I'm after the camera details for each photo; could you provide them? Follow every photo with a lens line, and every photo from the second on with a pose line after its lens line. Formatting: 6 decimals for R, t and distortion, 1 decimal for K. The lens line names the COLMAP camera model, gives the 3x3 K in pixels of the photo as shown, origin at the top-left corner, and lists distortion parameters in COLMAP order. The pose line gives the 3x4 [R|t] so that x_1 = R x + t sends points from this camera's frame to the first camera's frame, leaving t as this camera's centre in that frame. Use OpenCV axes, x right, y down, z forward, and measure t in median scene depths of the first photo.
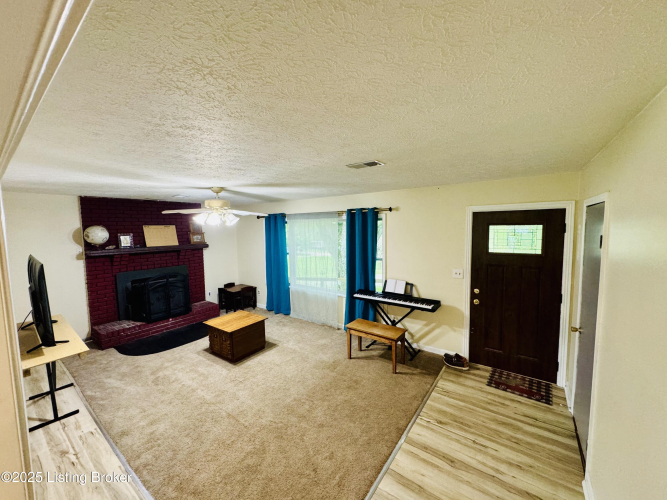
lens RADIAL K [[266.3, 0, 333.5], [0, 266.3, 250.0], [0, 0, 1]] dist [0.002124, 0.000289]
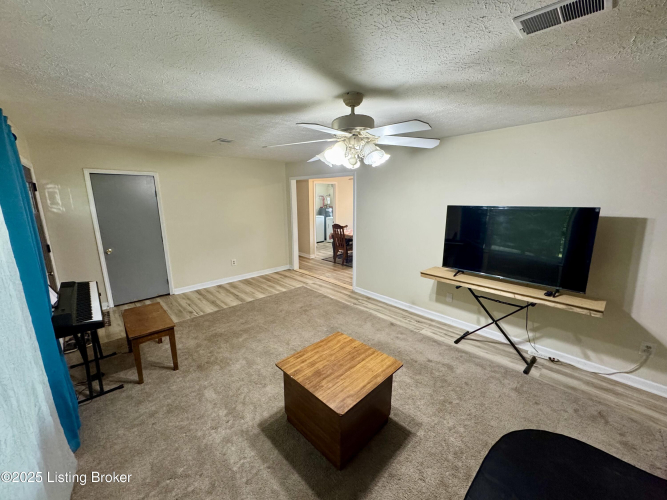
lens RADIAL K [[266.3, 0, 333.5], [0, 266.3, 250.0], [0, 0, 1]] dist [0.002124, 0.000289]
pose [[-0.984243, -0.018259, 0.175878, -0.467799], [0.033156, 0.957955, 0.284995, -0.083438], [-0.173687, 0.286336, -0.942255, 1.501460]]
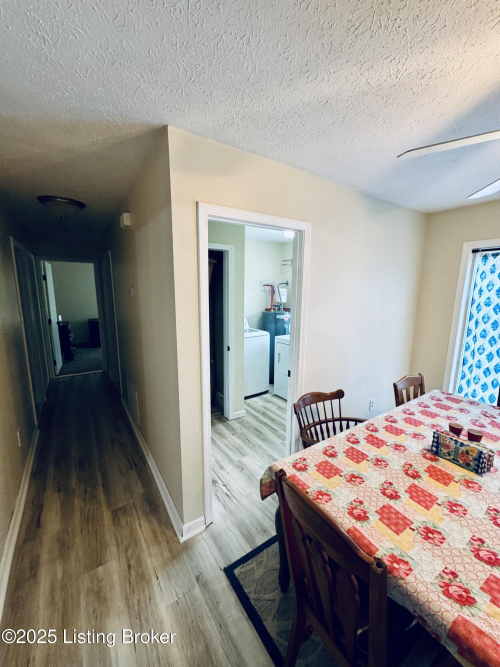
lens RADIAL K [[266.3, 0, 251.9], [0, 266.3, 335.0], [0, 0, 1]] dist [0.002124, 0.000289]
pose [[-0.942631, -0.051378, 0.329858, -0.409311], [0.033366, 0.968639, 0.246222, -0.047975], [-0.332164, 0.243102, -0.911355, 1.170759]]
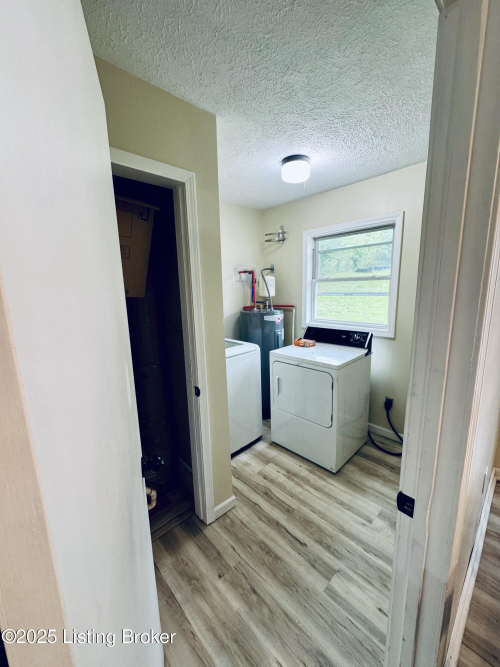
lens RADIAL K [[266.3, 0, 251.9], [0, 266.3, 335.0], [0, 0, 1]] dist [0.002124, 0.000289]
pose [[-0.983520, 0.007057, 0.180660, -0.369720], [0.055249, 0.963170, 0.263157, -0.036046], [-0.172149, 0.268802, -0.947687, 1.090524]]
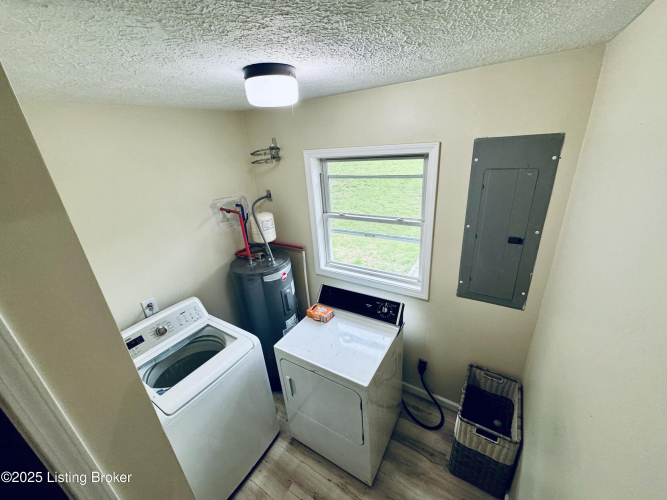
lens RADIAL K [[266.3, 0, 333.5], [0, 266.3, 250.0], [0, 0, 1]] dist [0.002124, 0.000289]
pose [[-0.994265, 0.102906, -0.029120, -0.376756], [0.078598, 0.887750, 0.453566, -0.066466], [0.072526, 0.448676, -0.890747, 1.034187]]
